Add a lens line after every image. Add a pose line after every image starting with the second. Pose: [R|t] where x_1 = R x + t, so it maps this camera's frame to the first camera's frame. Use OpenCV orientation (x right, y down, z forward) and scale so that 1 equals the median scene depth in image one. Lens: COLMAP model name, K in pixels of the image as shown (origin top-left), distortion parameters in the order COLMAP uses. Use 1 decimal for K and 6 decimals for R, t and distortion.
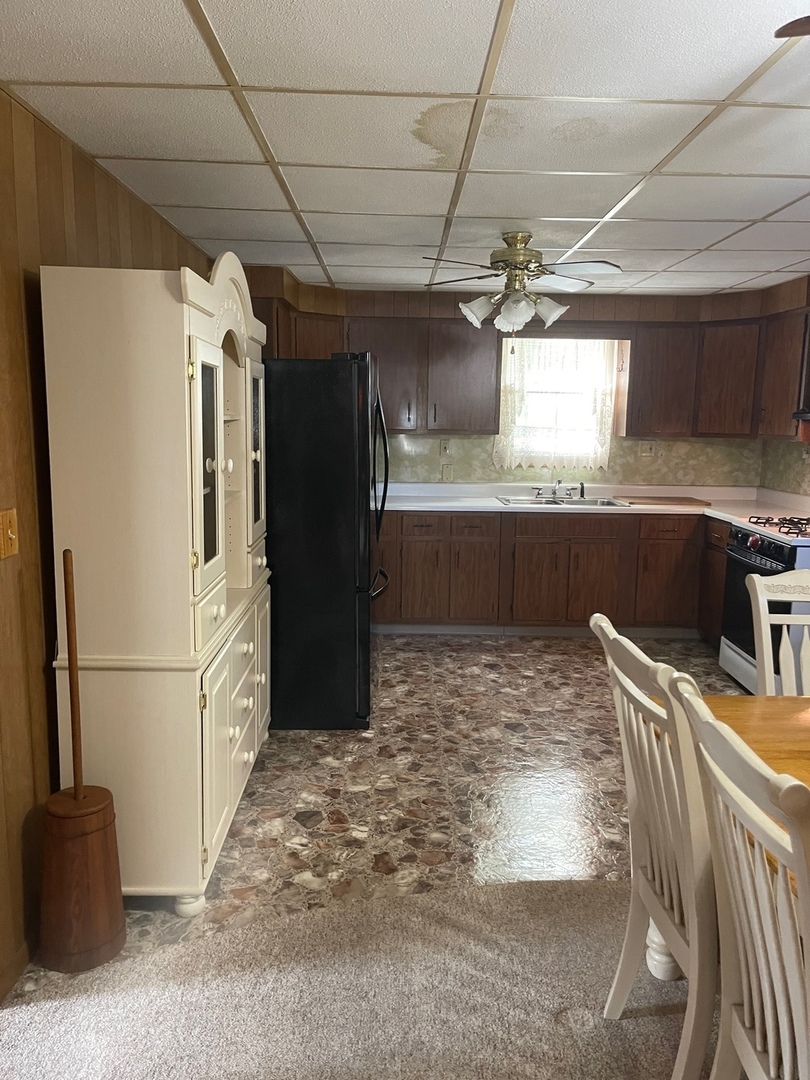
lens RADIAL K [[821.2, 0, 404.2], [0, 821.2, 542.8], [0, 0, 1]] dist [0.073706, -0.096919]
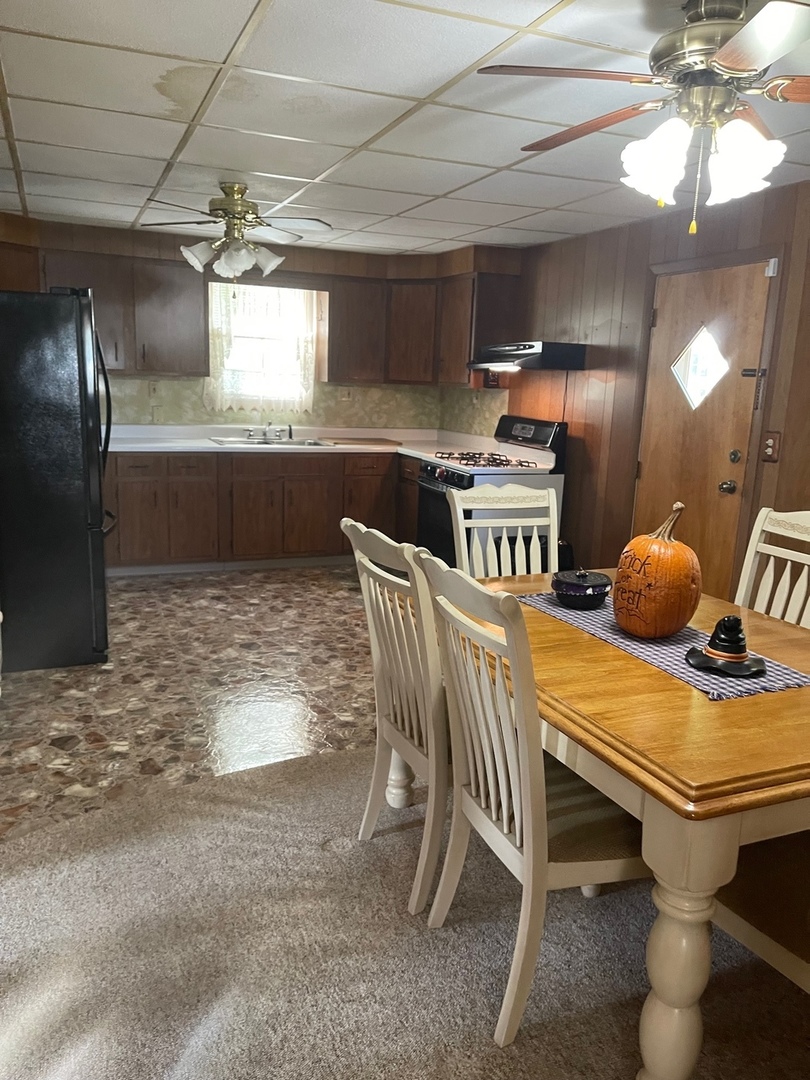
lens RADIAL K [[821.2, 0, 400.3], [0, 821.2, 536.2], [0, 0, 1]] dist [0.073706, -0.096919]
pose [[0.932382, -0.051733, 0.357755, -0.064883], [0.032880, 0.997741, 0.058586, 0.021690], [-0.359977, -0.042861, 0.931976, -0.086203]]
